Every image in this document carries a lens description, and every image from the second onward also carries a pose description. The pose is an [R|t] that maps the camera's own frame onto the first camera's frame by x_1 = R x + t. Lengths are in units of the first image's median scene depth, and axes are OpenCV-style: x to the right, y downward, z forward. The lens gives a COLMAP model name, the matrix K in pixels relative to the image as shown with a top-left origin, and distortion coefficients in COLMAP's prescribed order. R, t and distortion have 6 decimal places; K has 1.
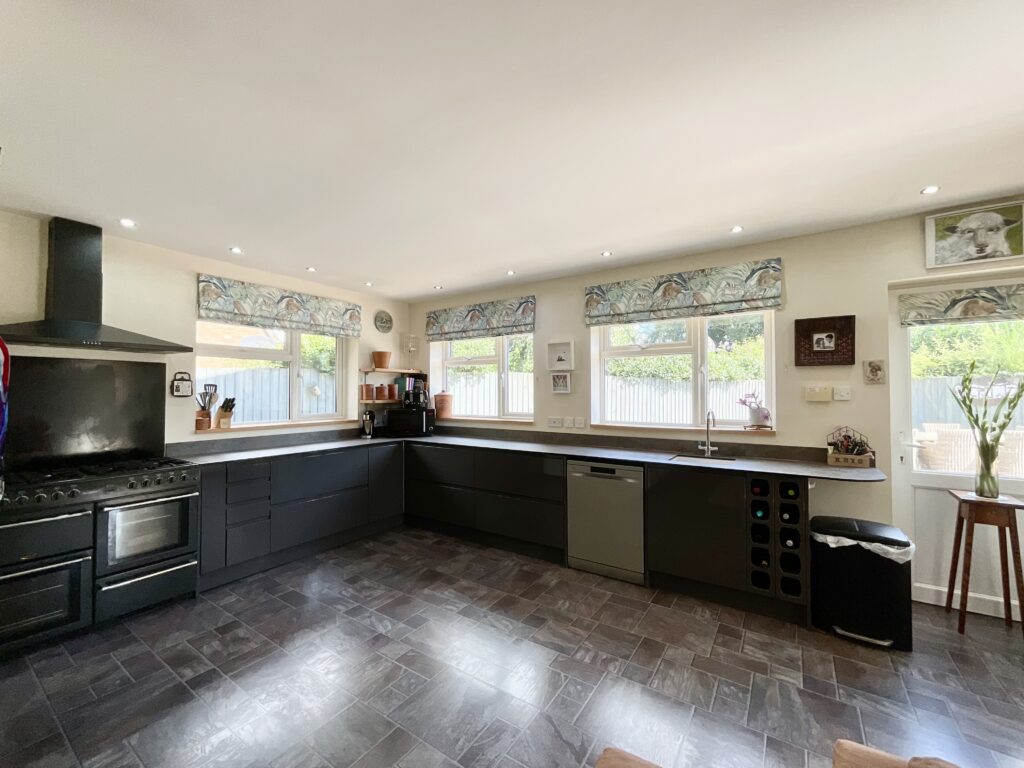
lens RADIAL K [[415.2, 0, 511.1], [0, 415.2, 382.8], [0, 0, 1]] dist [-0.004425, 0.000135]
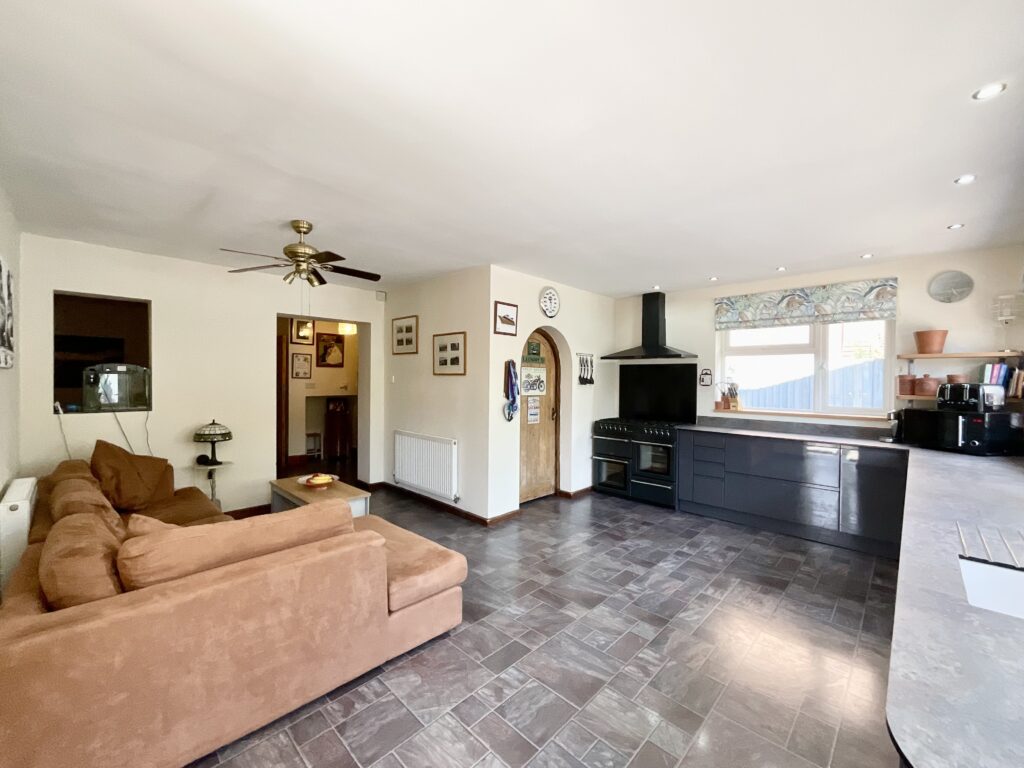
lens RADIAL K [[415.2, 0, 509.8], [0, 415.2, 382.3], [0, 0, 1]] dist [-0.004425, 0.000135]
pose [[-0.173549, 0.016896, -0.984680, 0.794592], [0.021834, 0.999673, 0.013305, -0.013291], [0.984583, -0.019190, -0.173861, 0.563398]]
